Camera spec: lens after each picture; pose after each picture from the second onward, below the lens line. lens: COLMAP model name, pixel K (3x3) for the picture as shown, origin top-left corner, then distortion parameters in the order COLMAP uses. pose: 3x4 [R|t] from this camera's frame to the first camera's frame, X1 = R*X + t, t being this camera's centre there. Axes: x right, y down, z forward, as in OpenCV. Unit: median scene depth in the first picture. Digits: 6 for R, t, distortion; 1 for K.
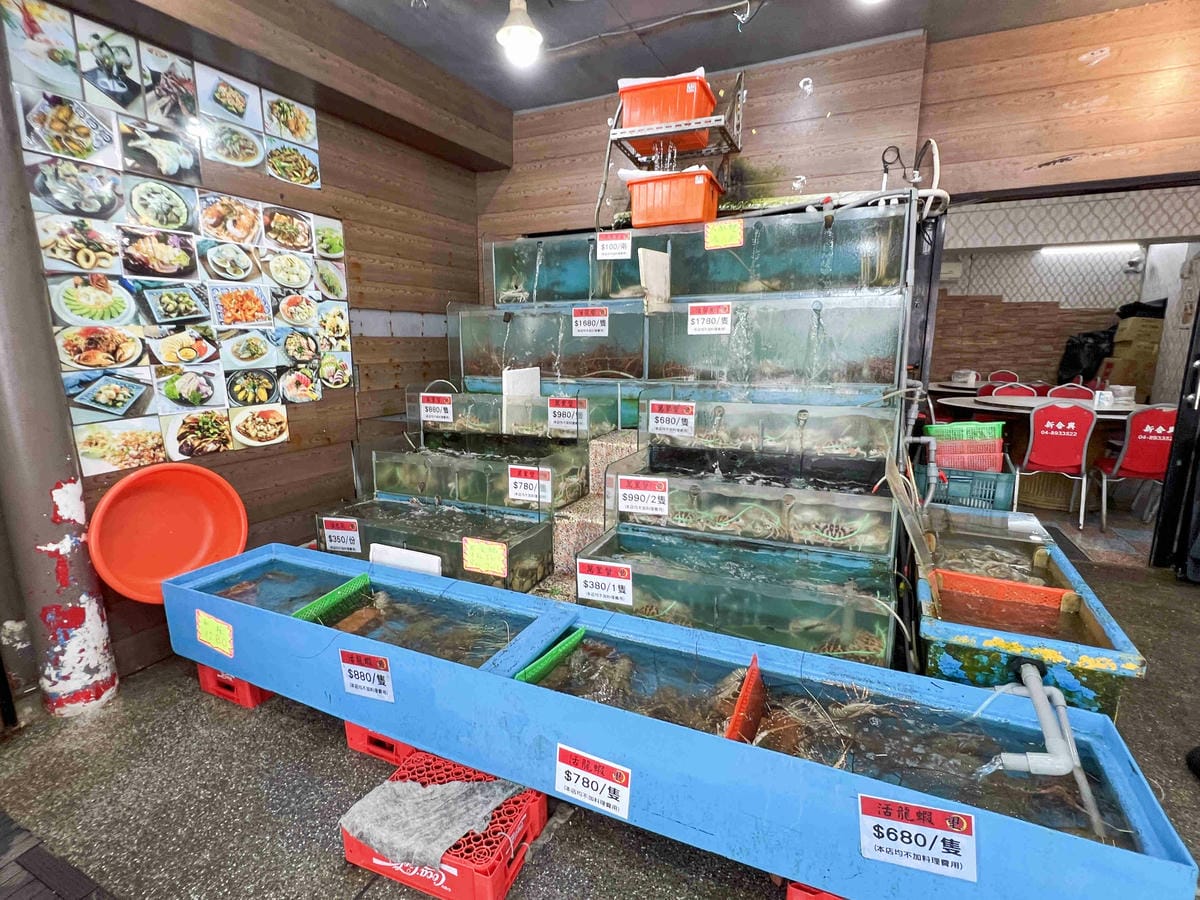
lens RADIAL K [[587.2, 0, 599.2], [0, 587.2, 450.6], [0, 0, 1]] dist [-0.003081, -0.000277]
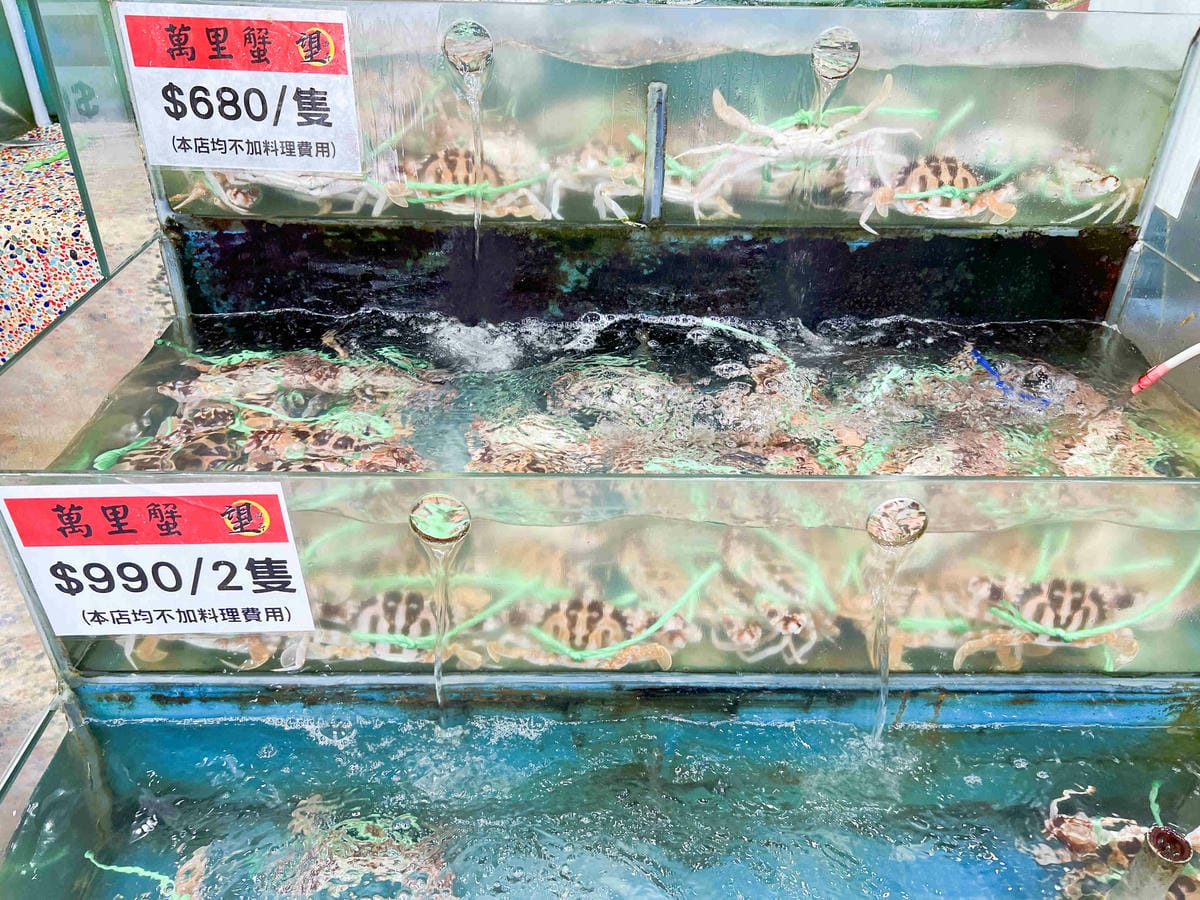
lens RADIAL K [[910.3, 0, 602.8], [0, 910.3, 443.9], [0, 0, 1]] dist [0.039506, -0.070267]
pose [[0.901121, -0.211628, 0.378410, 0.091095], [0.051926, 0.919179, 0.390403, -0.062662], [-0.430447, -0.332151, 0.839280, 0.649197]]
